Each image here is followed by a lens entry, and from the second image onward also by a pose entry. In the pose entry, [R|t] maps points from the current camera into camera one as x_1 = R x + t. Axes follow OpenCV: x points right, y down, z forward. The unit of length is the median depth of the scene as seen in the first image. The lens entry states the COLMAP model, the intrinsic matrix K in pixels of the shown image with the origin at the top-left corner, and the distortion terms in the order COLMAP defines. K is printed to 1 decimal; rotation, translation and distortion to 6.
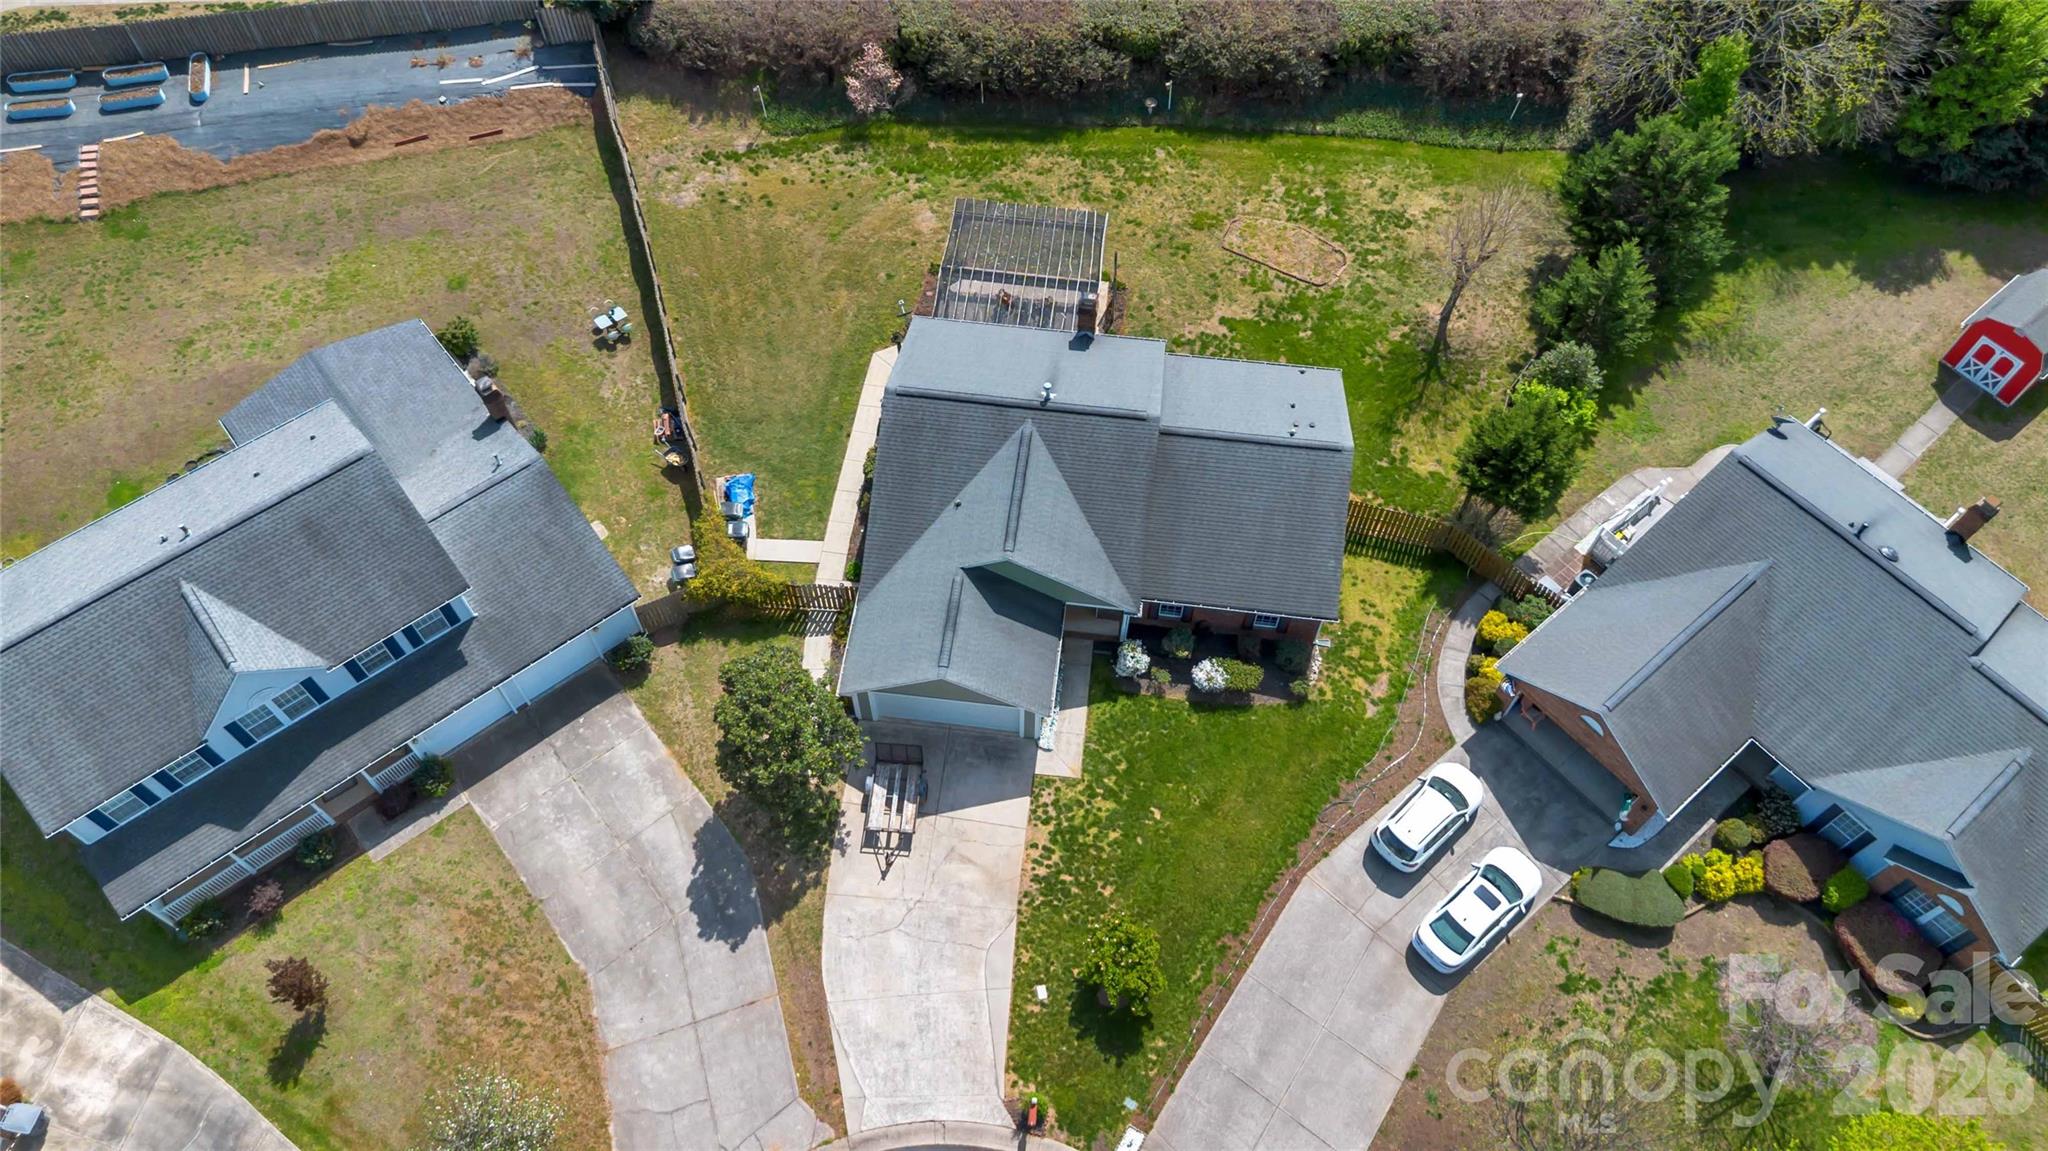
lens RADIAL K [[1454.1, 0, 1024.0], [0, 1454.1, 575.5], [0, 0, 1]] dist [0.086559, -0.103367]
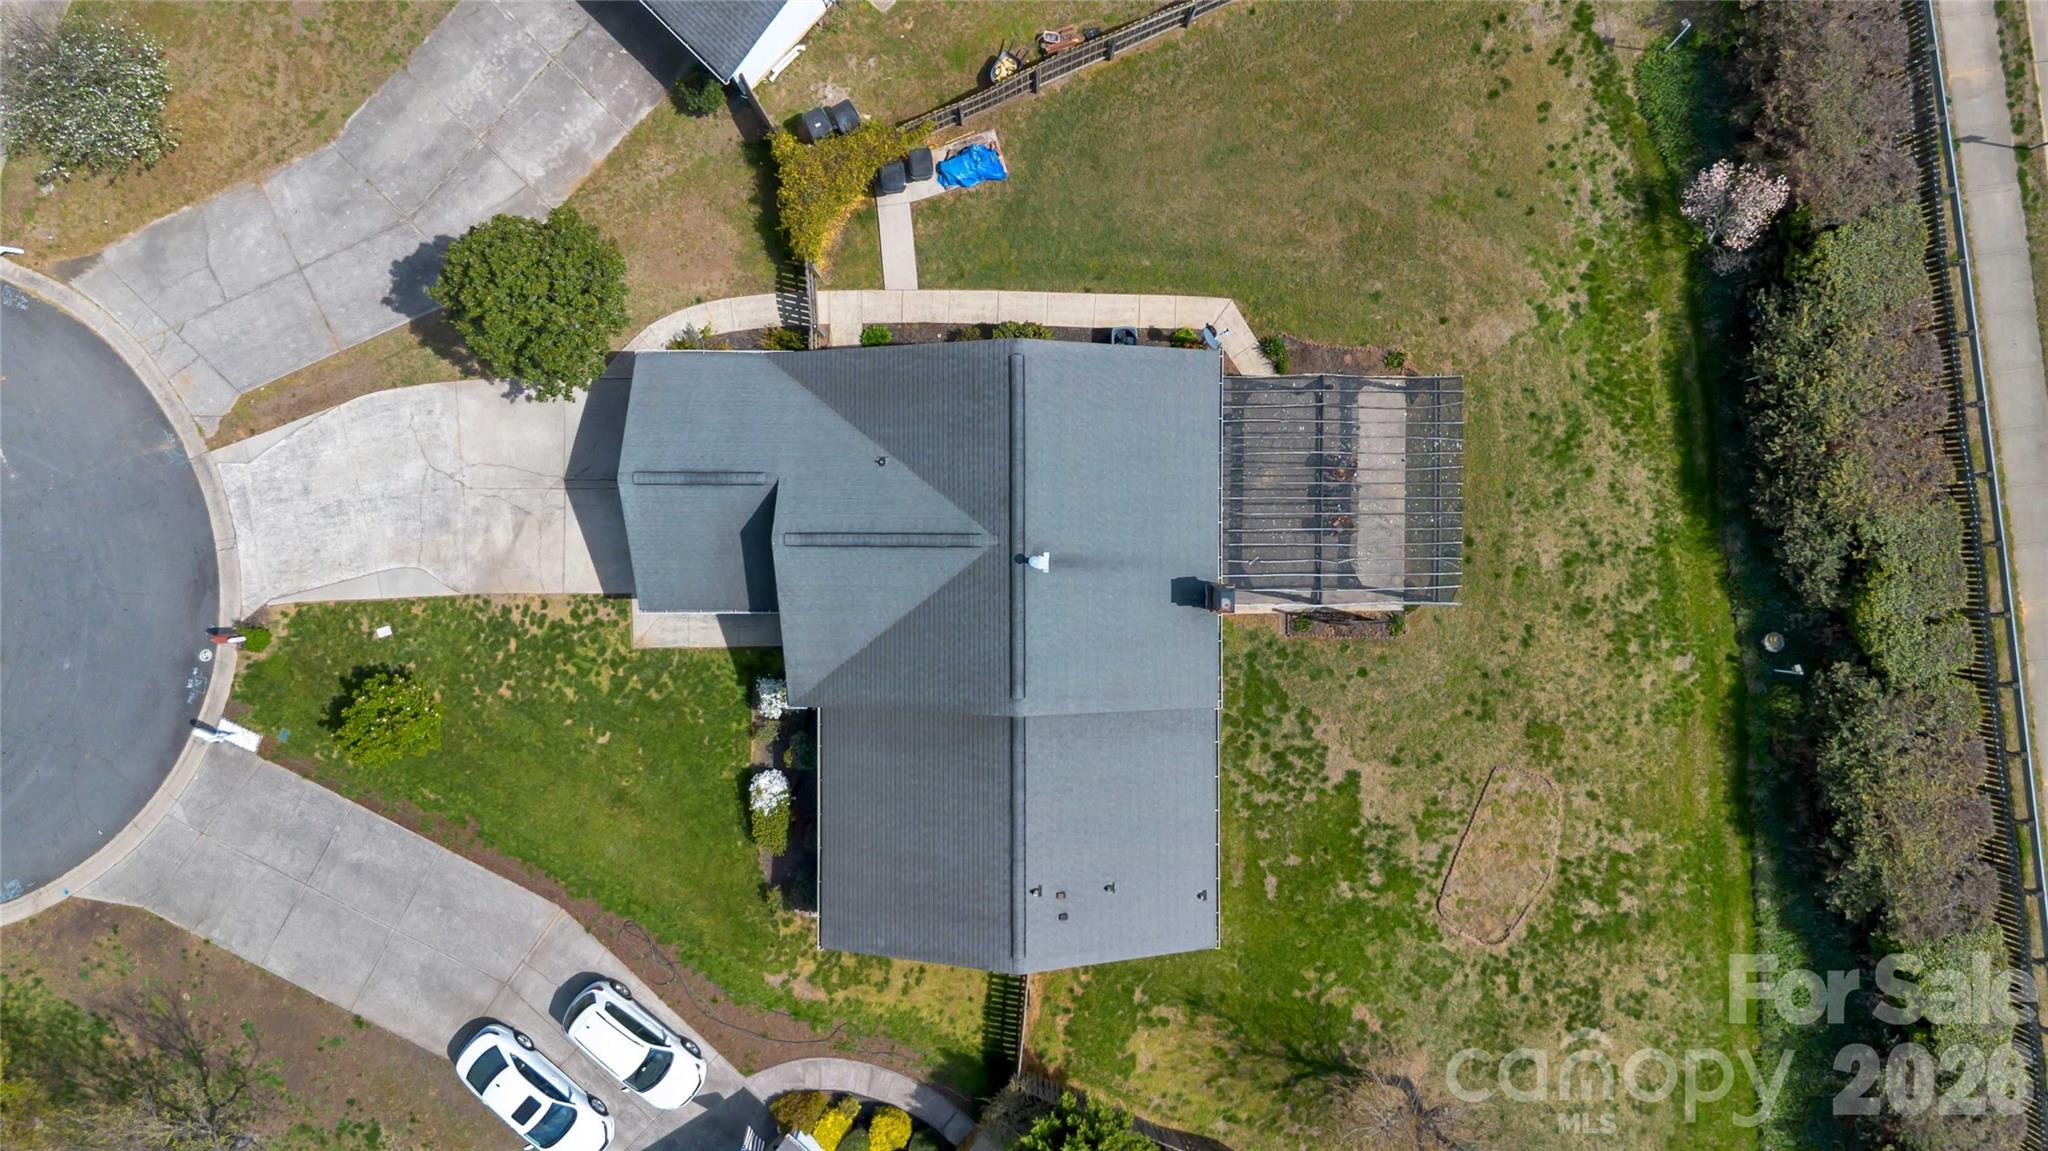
lens RADIAL K [[1451.4, 0, 1024.0], [0, 1451.4, 575.5], [0, 0, 1]] dist [0.058158, -0.056739]
pose [[0.121029, 0.992598, 0.010049, 0.015350], [-0.850141, 0.098422, 0.517275, -0.506279], [0.512457, -0.071148, 0.855761, 0.383556]]
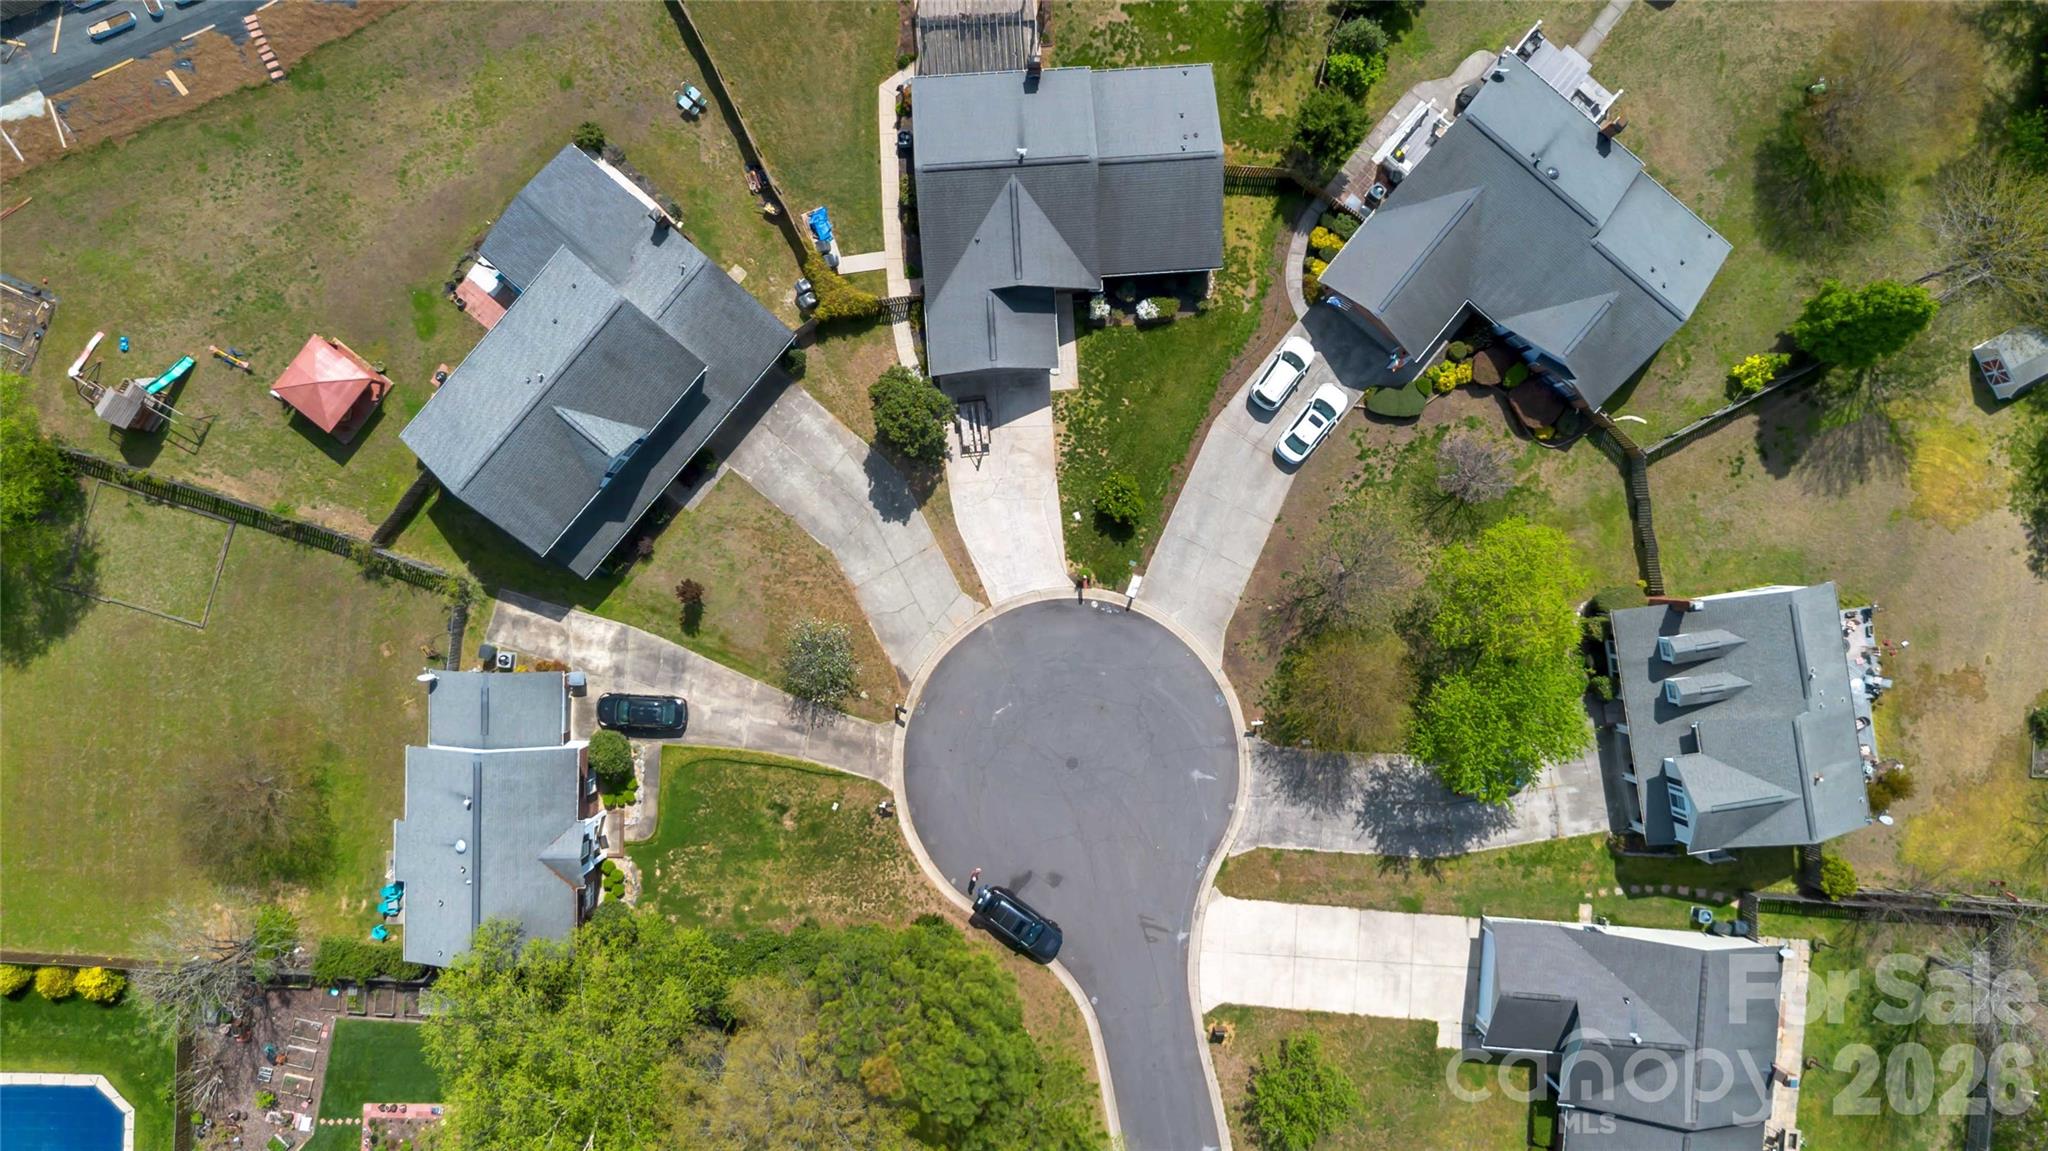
lens RADIAL K [[1463.4, 0, 1024.0], [0, 1463.4, 575.5], [0, 0, 1]] dist [0.167494, -0.453236]
pose [[0.983507, -0.180868, 0.000791, -0.063479], [0.152744, 0.832907, 0.531916, -0.590163], [-0.096865, -0.523022, 0.846797, -0.540025]]
